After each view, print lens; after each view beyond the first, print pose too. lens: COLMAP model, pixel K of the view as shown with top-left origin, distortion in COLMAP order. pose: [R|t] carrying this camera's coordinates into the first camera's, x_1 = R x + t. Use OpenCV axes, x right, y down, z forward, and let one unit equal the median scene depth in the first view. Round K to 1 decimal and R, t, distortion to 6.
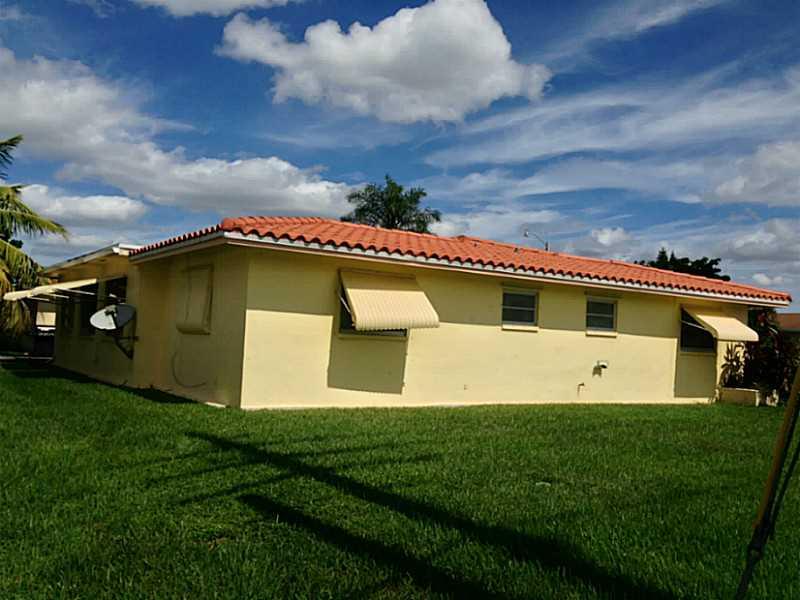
lens RADIAL K [[774.6, 0, 400.0], [0, 774.6, 300.0], [0, 0, 1]] dist [0.001535, 0.003304]
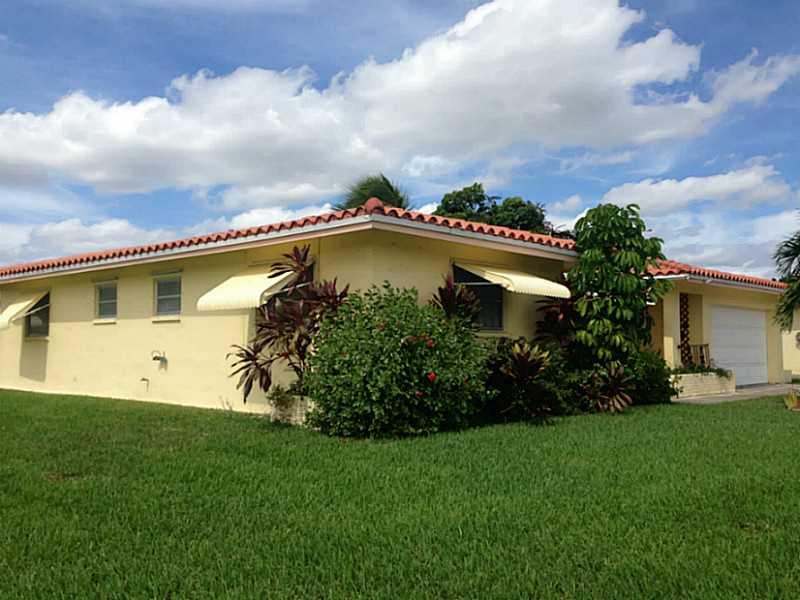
lens RADIAL K [[774.6, 0, 400.0], [0, 774.6, 300.0], [0, 0, 1]] dist [0.001535, 0.003304]
pose [[0.216461, -0.090026, -0.972132, 1.139132], [0.081788, 0.993911, -0.073831, 0.107155], [0.972859, -0.063527, 0.222507, 1.074860]]
